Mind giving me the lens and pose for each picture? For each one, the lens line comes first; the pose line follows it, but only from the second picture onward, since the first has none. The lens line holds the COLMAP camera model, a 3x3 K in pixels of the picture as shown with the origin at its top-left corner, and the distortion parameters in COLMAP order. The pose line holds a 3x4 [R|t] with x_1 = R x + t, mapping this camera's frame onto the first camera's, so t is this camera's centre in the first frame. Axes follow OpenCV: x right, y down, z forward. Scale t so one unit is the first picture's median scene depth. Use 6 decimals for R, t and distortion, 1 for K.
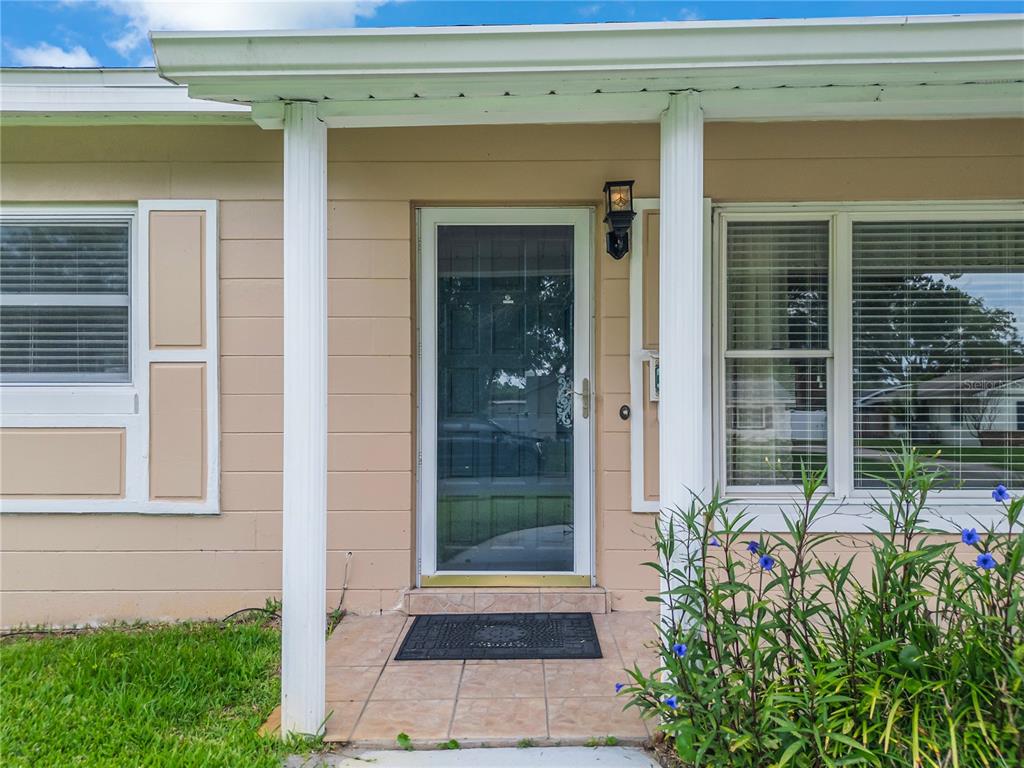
lens RADIAL K [[723.8, 0, 519.4], [0, 723.8, 391.1], [0, 0, 1]] dist [0.074002, -0.077823]
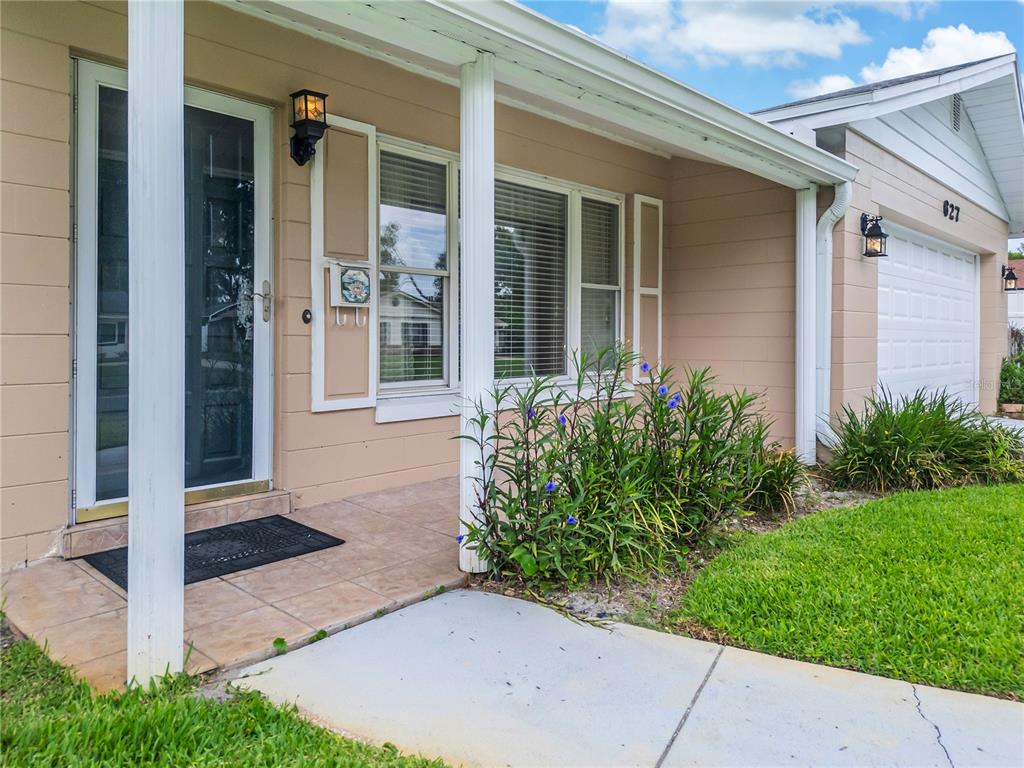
lens RADIAL K [[739.4, 0, 503.4], [0, 739.4, 323.3], [0, 0, 1]] dist [0.007707, -0.001521]
pose [[0.664057, 0.016523, 0.747499, -0.454141], [-0.028523, 0.999588, 0.003244, 0.027976], [-0.747137, -0.023475, 0.664255, 0.095199]]
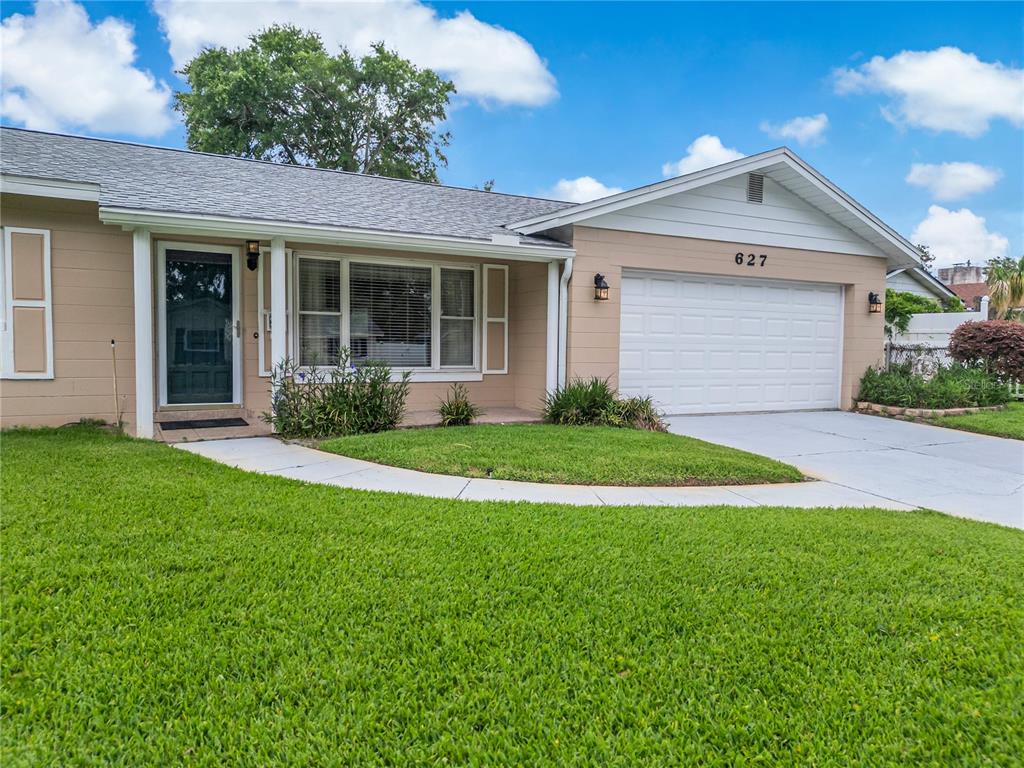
lens RADIAL K [[723.8, 0, 519.4], [0, 723.8, 391.1], [0, 0, 1]] dist [0.074002, -0.077823]
pose [[0.866358, -0.019605, 0.499039, -0.309665], [-0.030351, 0.995316, 0.091791, -0.035347], [-0.498501, -0.094671, 0.861704, -1.538791]]
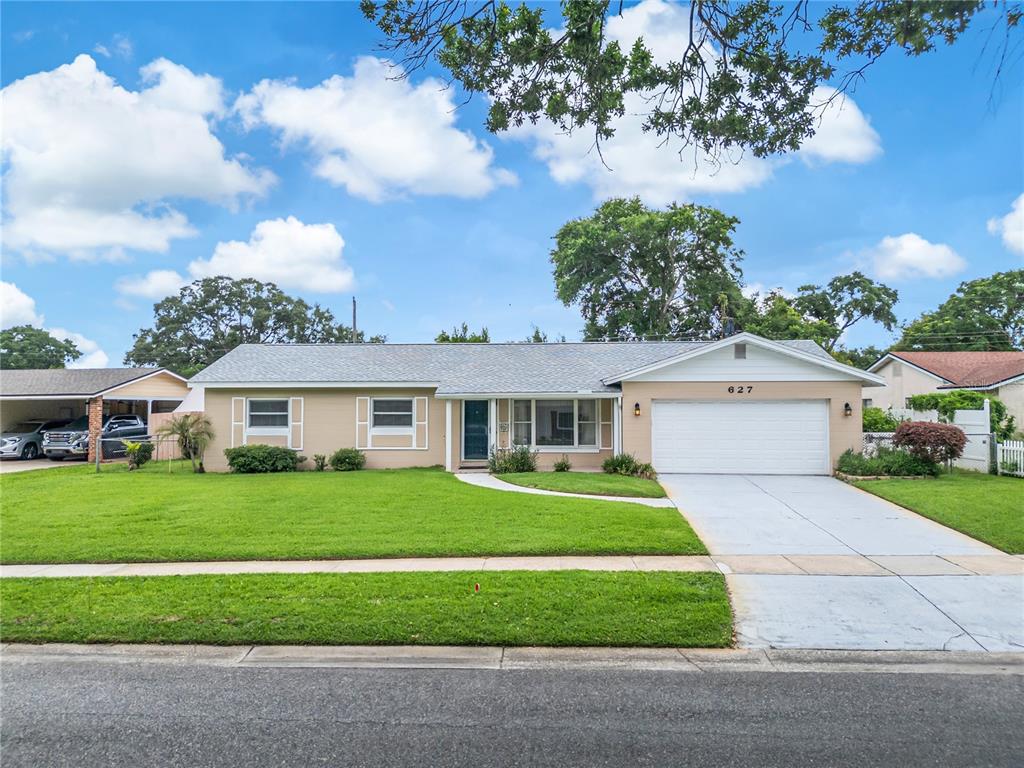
lens RADIAL K [[723.8, 0, 519.4], [0, 723.8, 391.1], [0, 0, 1]] dist [0.074002, -0.077823]
pose [[0.999569, -0.001006, -0.029347, 0.502619], [0.001380, 0.999918, 0.012739, -0.381749], [0.029332, -0.012774, 0.999488, -4.858779]]
